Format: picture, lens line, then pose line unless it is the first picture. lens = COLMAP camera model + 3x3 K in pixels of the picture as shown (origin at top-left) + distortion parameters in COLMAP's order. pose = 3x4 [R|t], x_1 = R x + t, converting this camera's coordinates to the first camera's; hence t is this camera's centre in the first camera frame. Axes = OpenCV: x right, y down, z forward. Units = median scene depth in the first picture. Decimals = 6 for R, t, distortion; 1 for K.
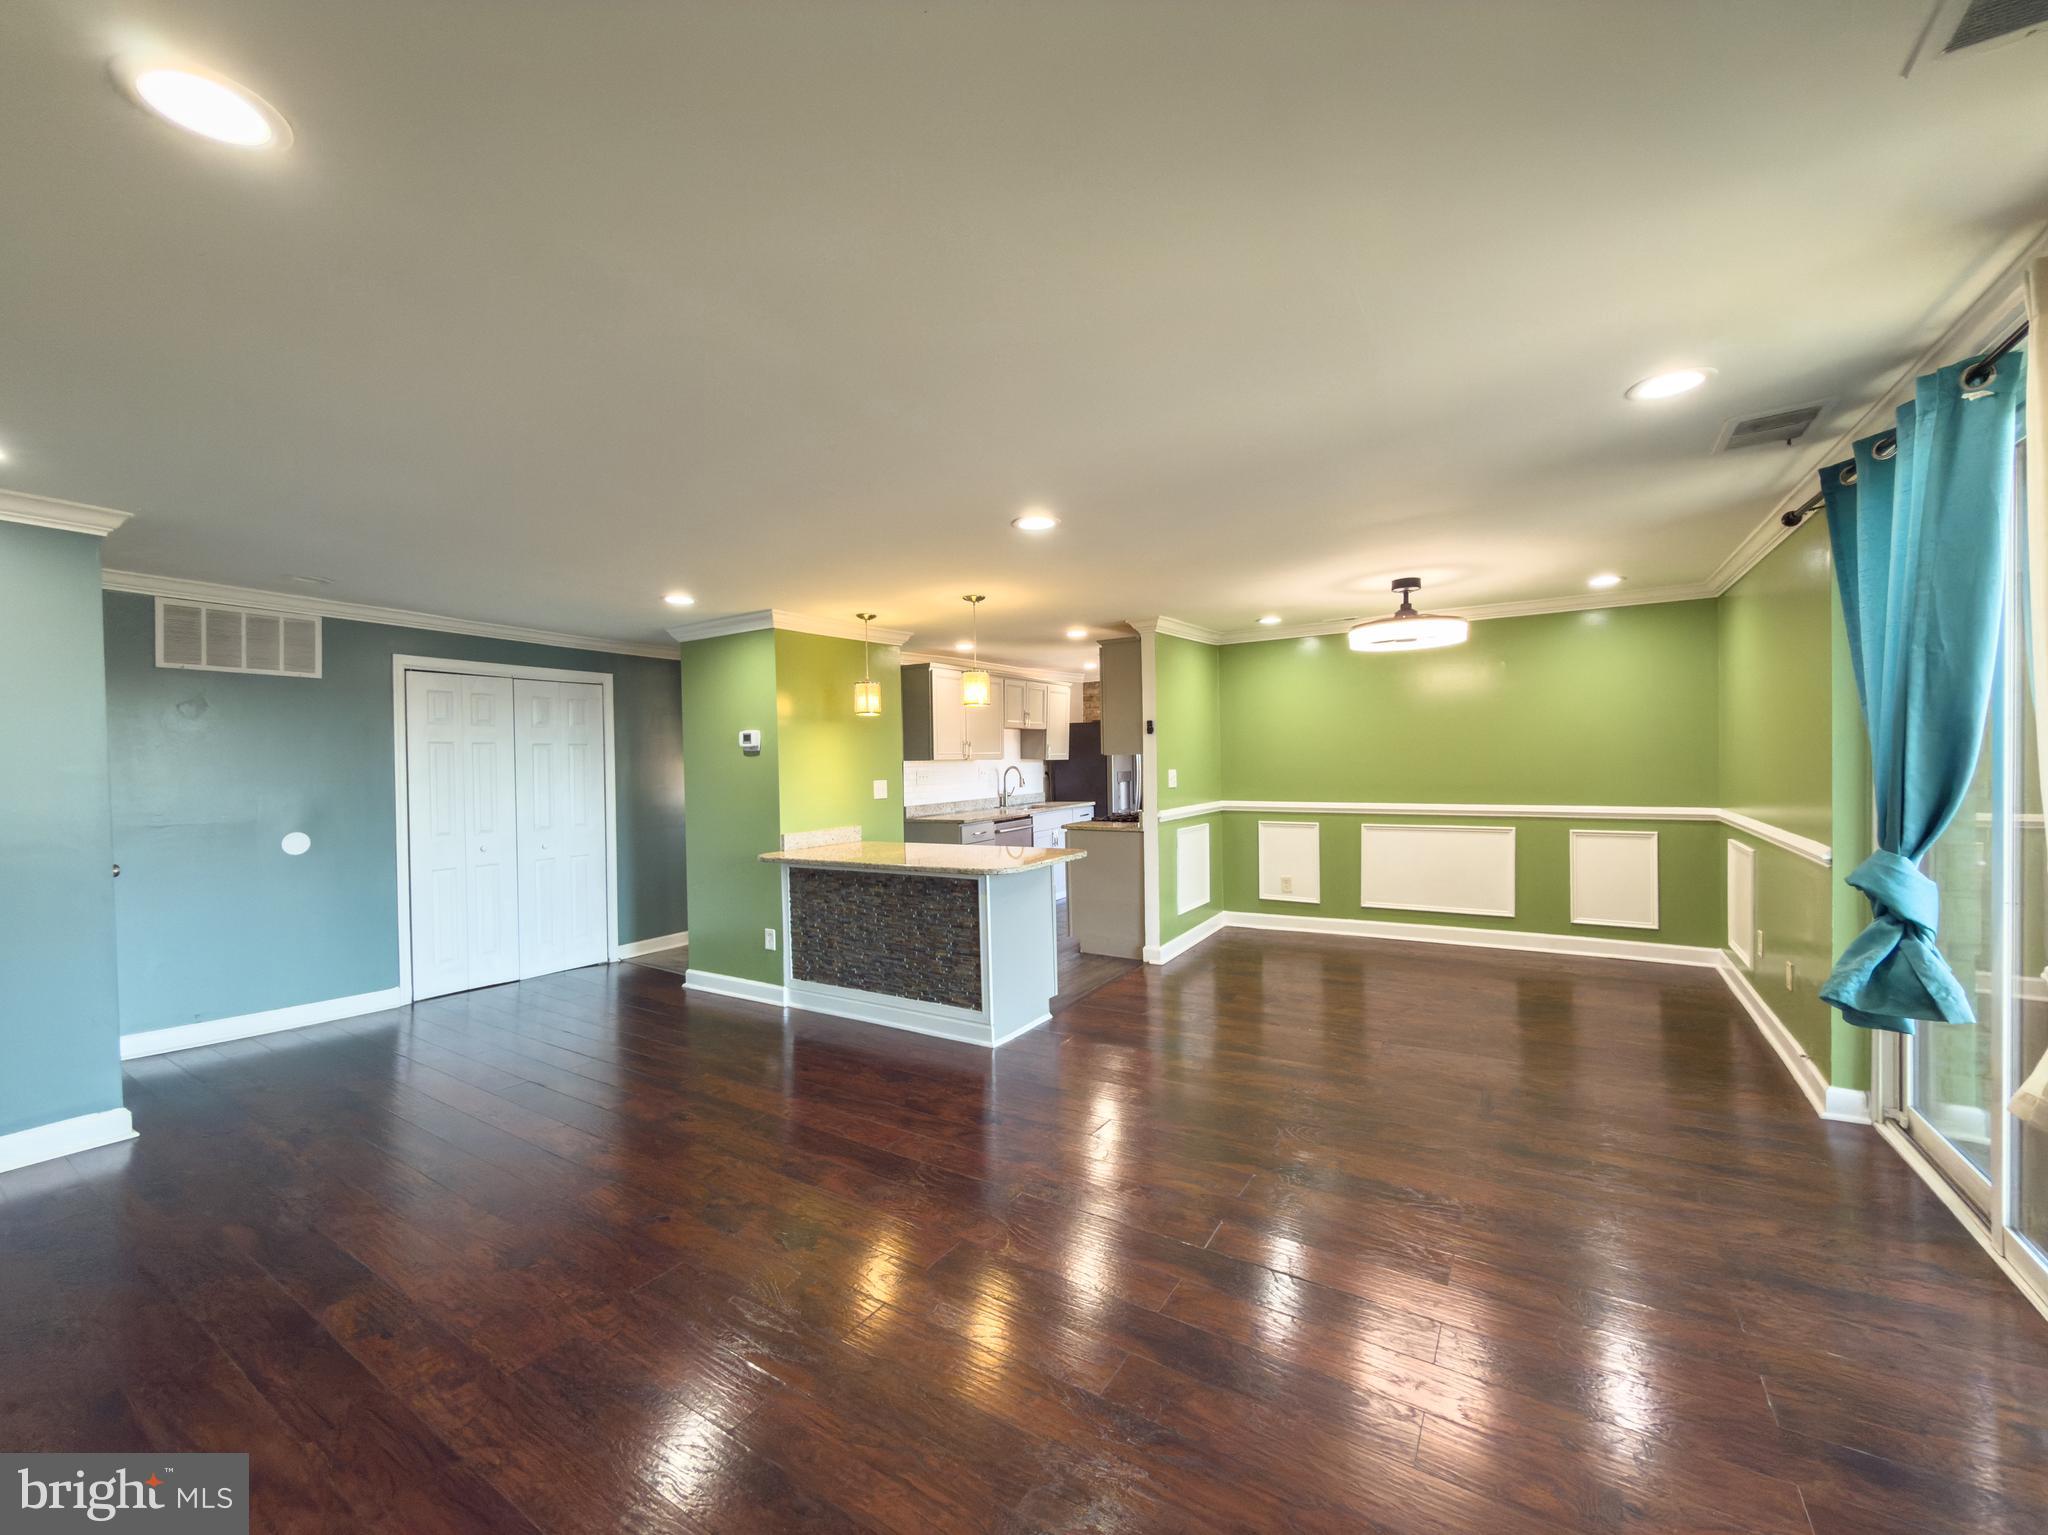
lens RADIAL K [[831.6, 0, 1034.9], [0, 831.6, 748.0], [0, 0, 1]] dist [0.001463, -0.001056]
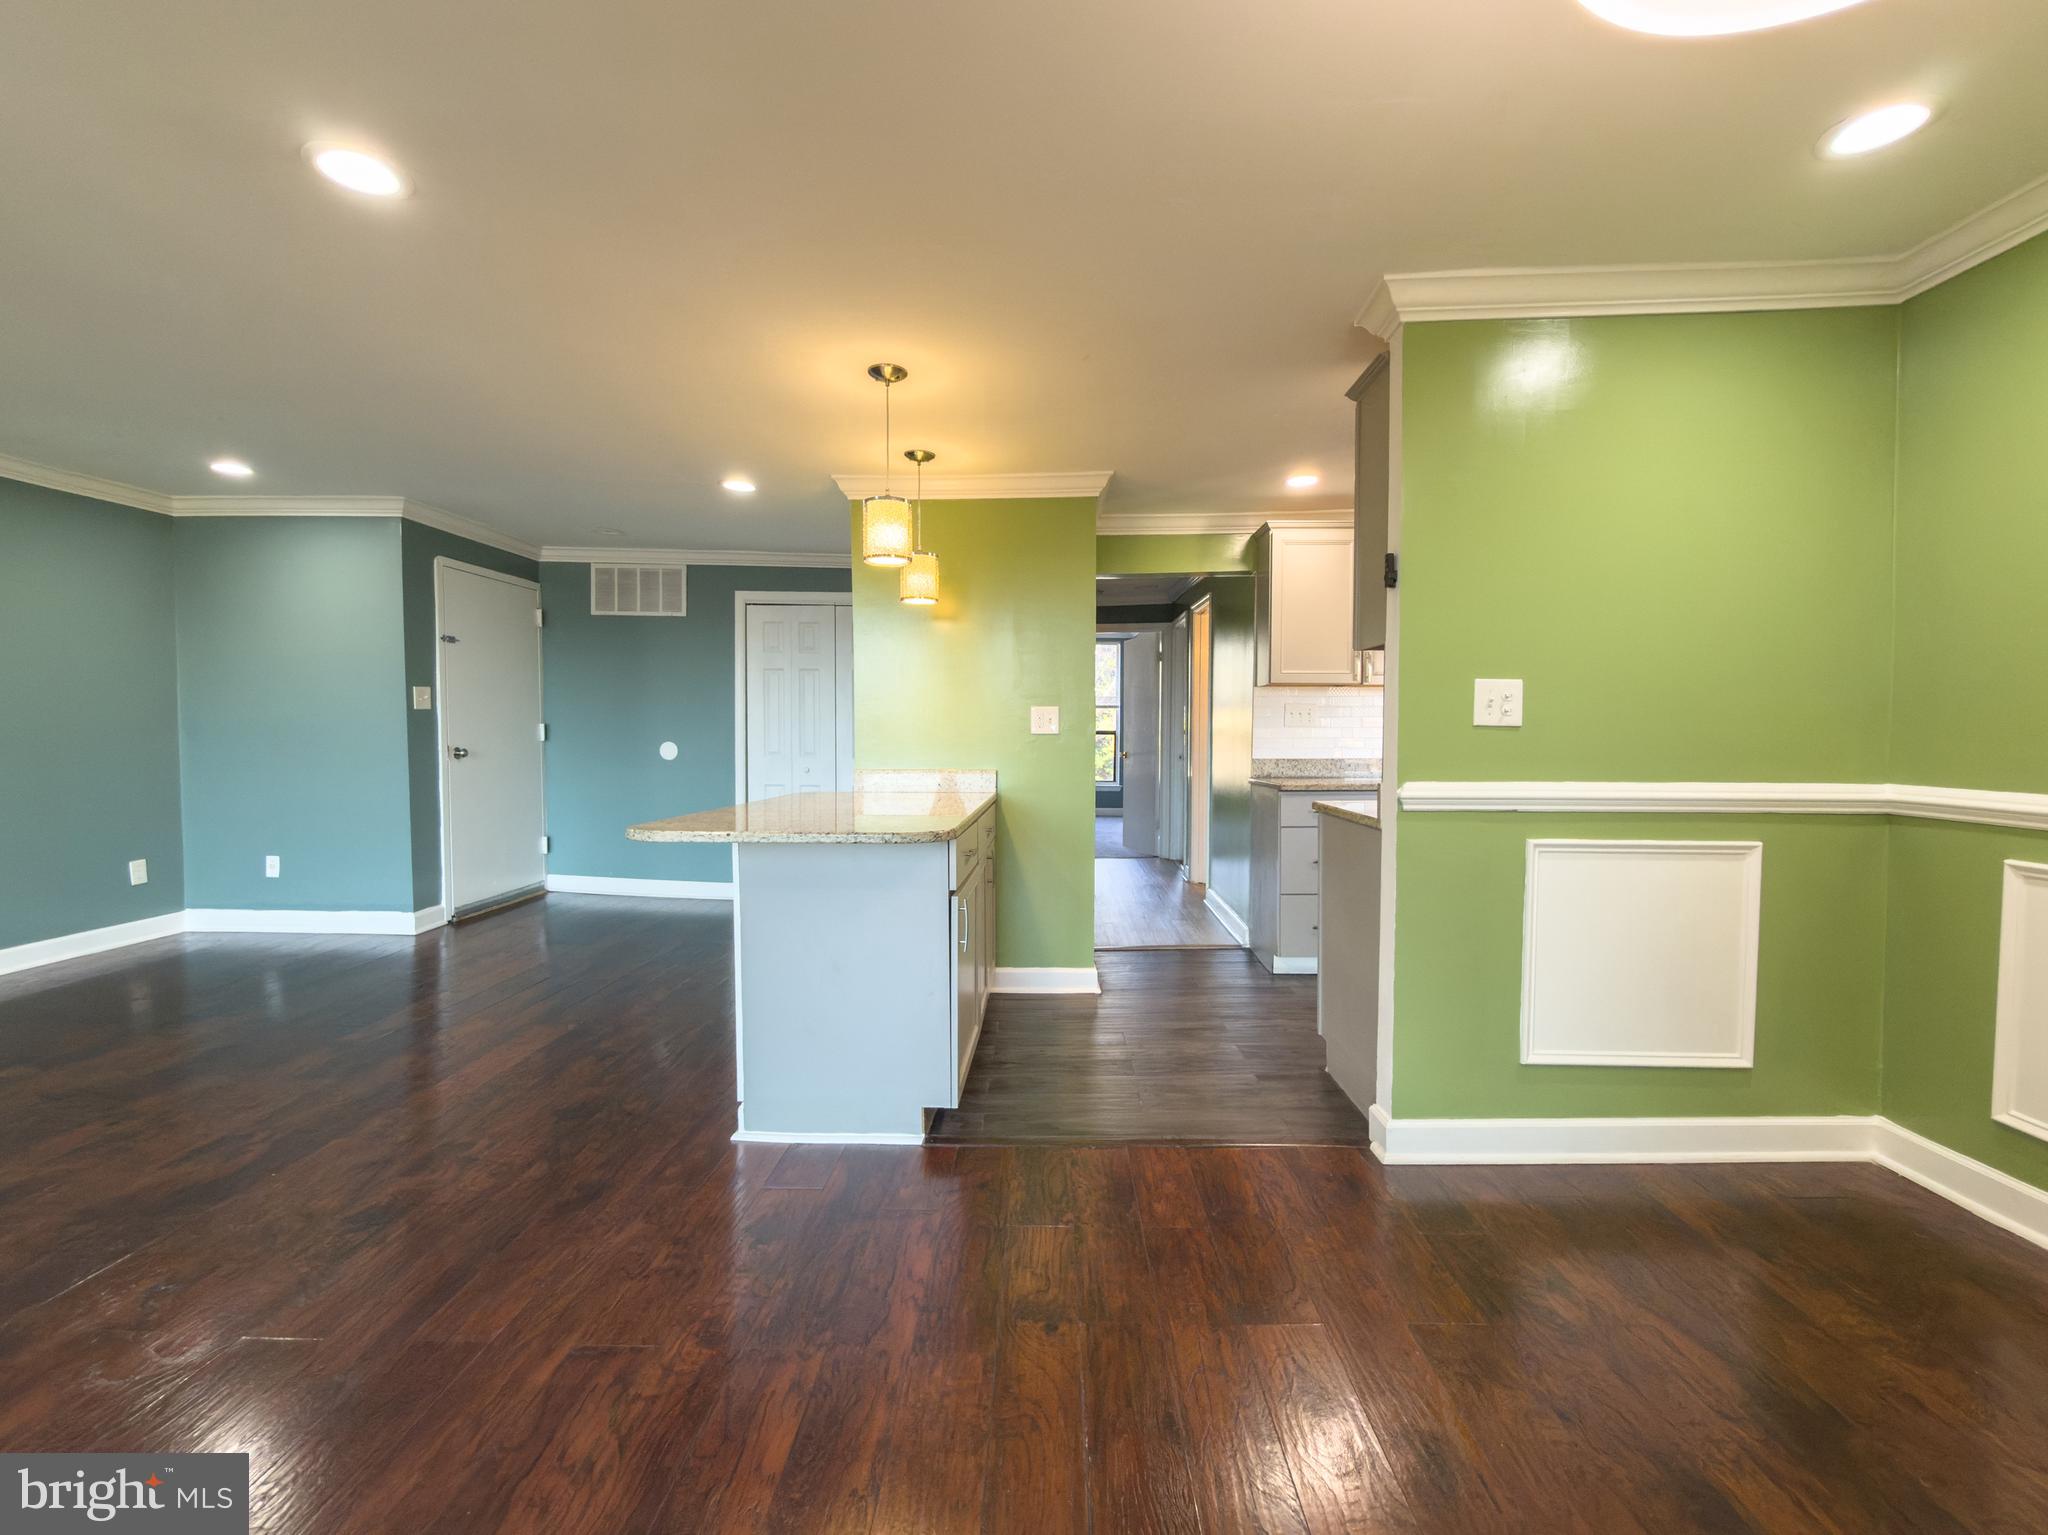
lens RADIAL K [[893.8, 0, 1025.7], [0, 893.8, 750.5], [0, 0, 1]] dist [0.000086, -0.000833]
pose [[0.501878, 0.040755, -0.863978, 0.534134], [-0.002625, 0.998956, 0.045597, 0.052611], [0.864934, -0.020616, 0.501461, 0.791221]]
